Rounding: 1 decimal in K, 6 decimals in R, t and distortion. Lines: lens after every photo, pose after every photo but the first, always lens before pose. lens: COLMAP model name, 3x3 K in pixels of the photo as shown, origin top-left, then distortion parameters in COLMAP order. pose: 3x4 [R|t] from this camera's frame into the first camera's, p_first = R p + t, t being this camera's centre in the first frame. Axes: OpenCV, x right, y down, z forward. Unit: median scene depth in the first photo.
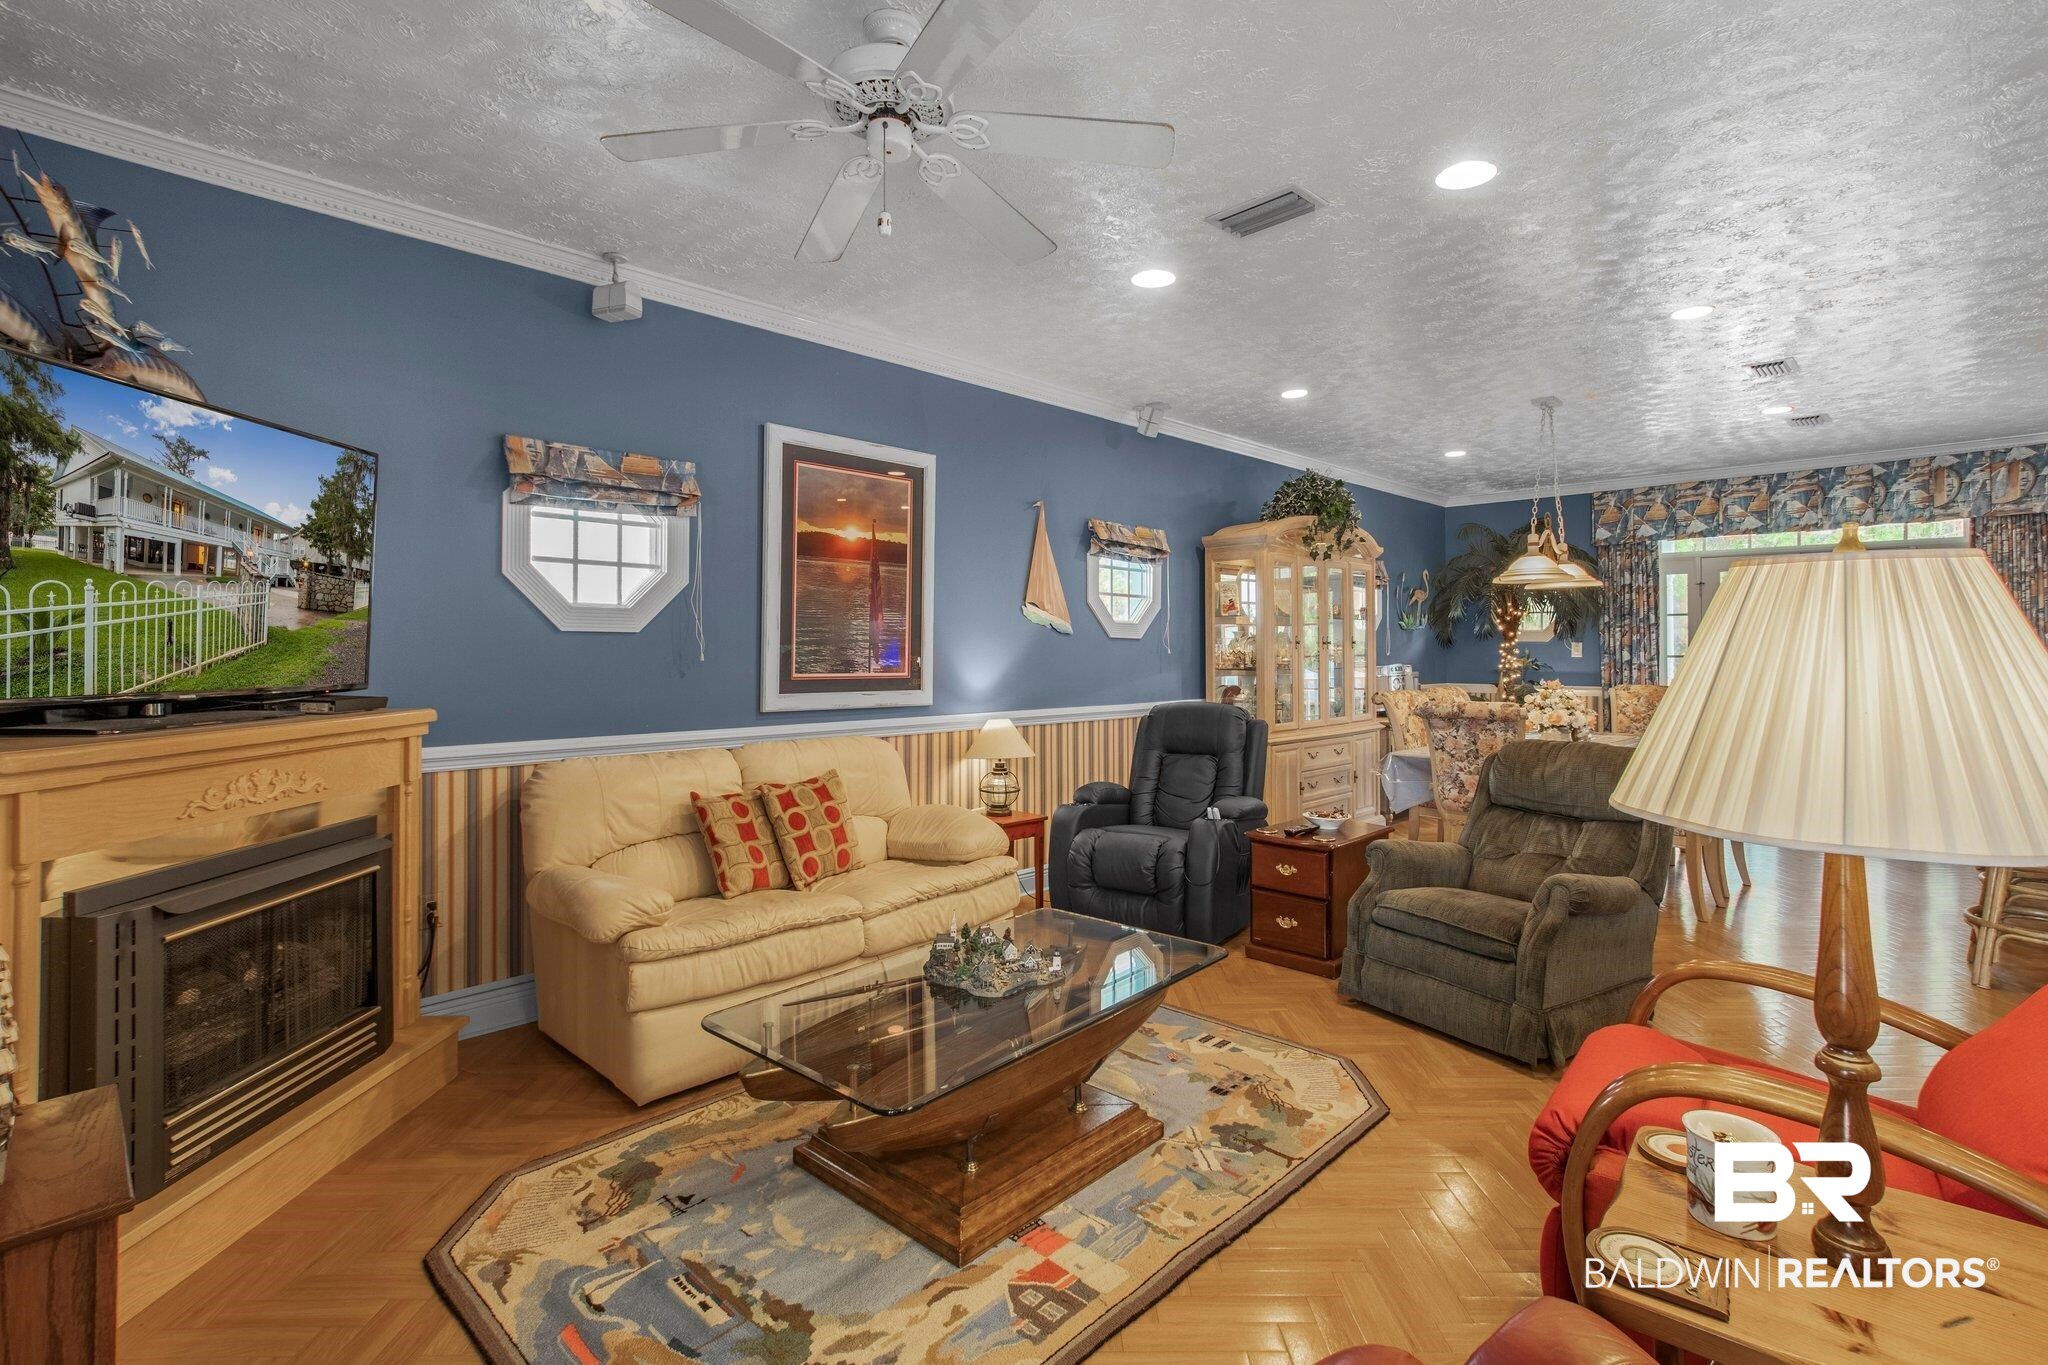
lens RADIAL K [[968.1, 0, 1039.4], [0, 968.1, 626.7], [0, 0, 1]] dist [-0.014737, 0.001917]
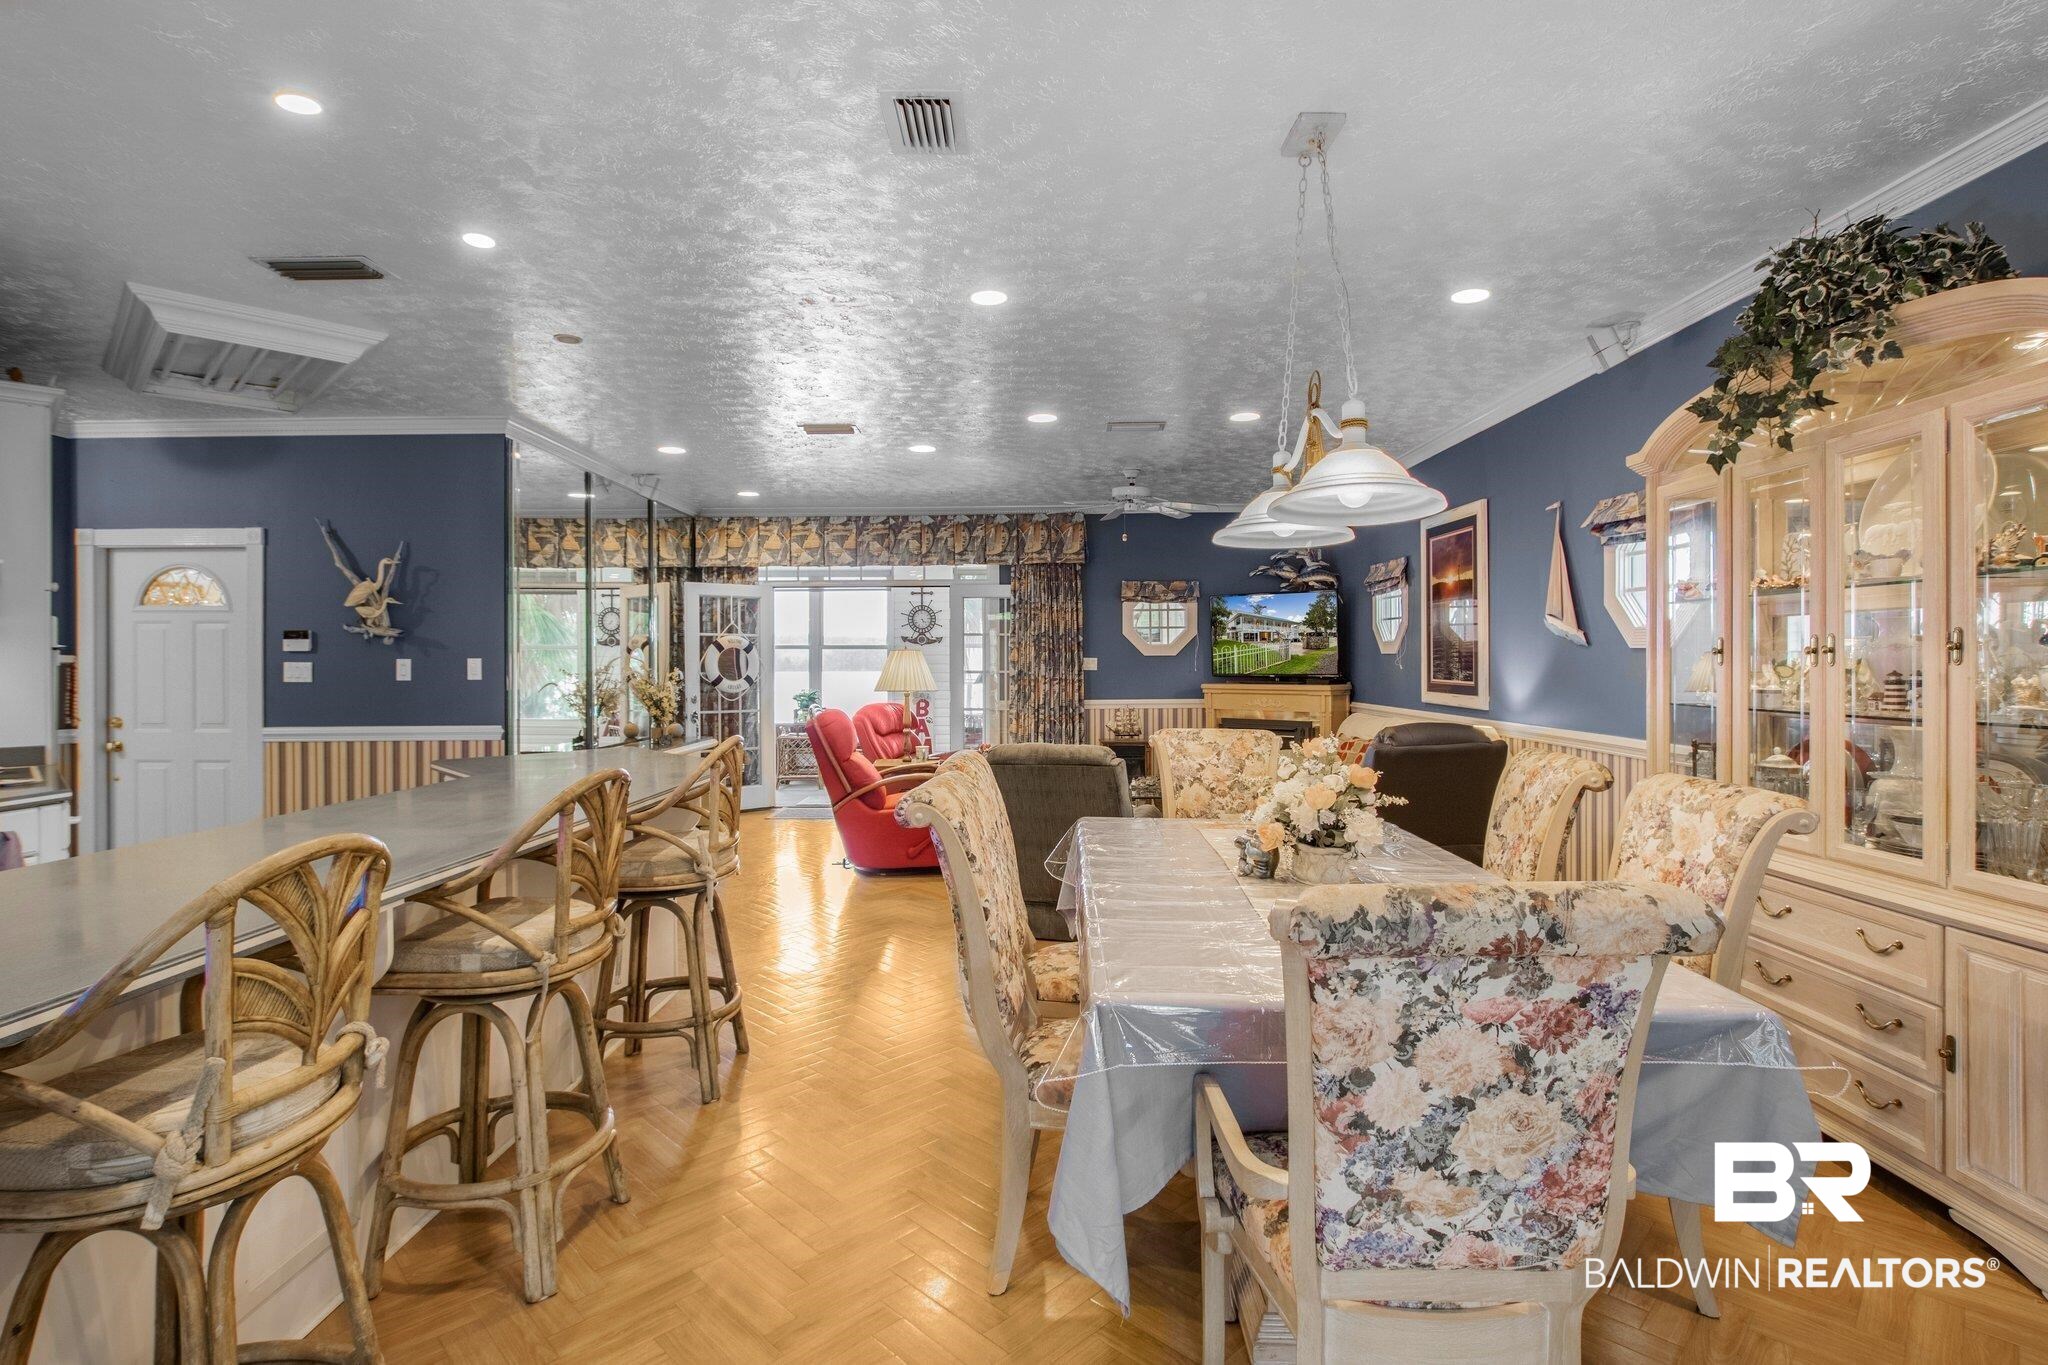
lens RADIAL K [[968.1, 0, 1044.5], [0, 968.1, 670.1], [0, 0, 1]] dist [-0.014737, 0.001917]
pose [[-0.715975, 0.010820, -0.698042, 1.901339], [0.019231, 0.999806, -0.004228, 0.045844], [0.697860, -0.016452, -0.716045, 2.552869]]
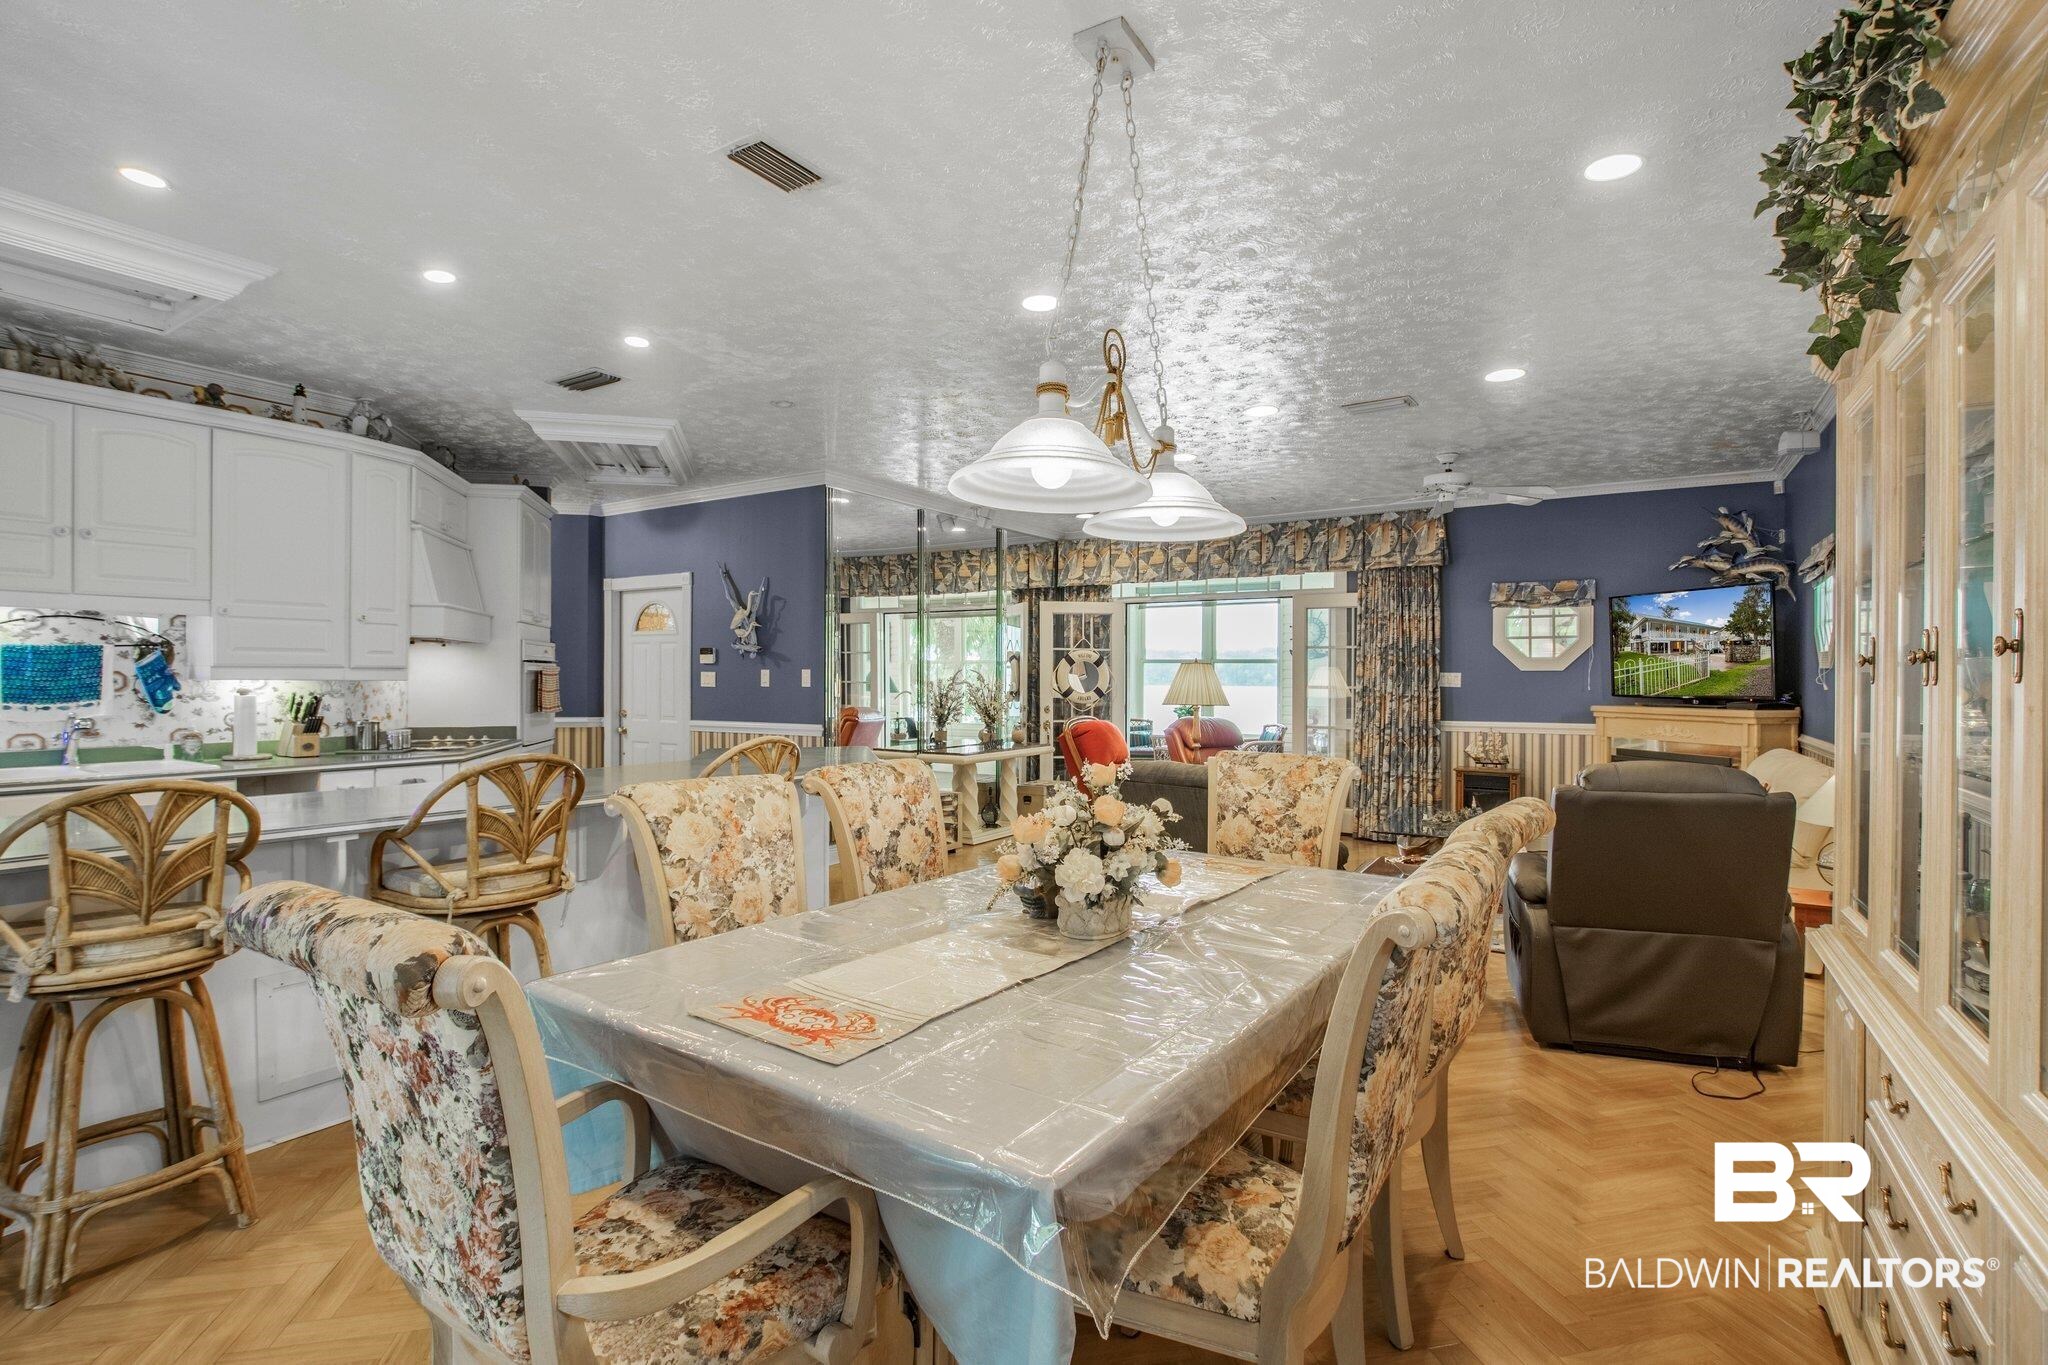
lens RADIAL K [[968.1, 0, 1043.0], [0, 968.1, 672.7], [0, 0, 1]] dist [-0.014737, 0.001917]
pose [[-0.977371, -0.003704, -0.211501, 1.283335], [0.001384, 0.999713, -0.023906, 0.058487], [0.211529, -0.023658, -0.977085, 2.832129]]
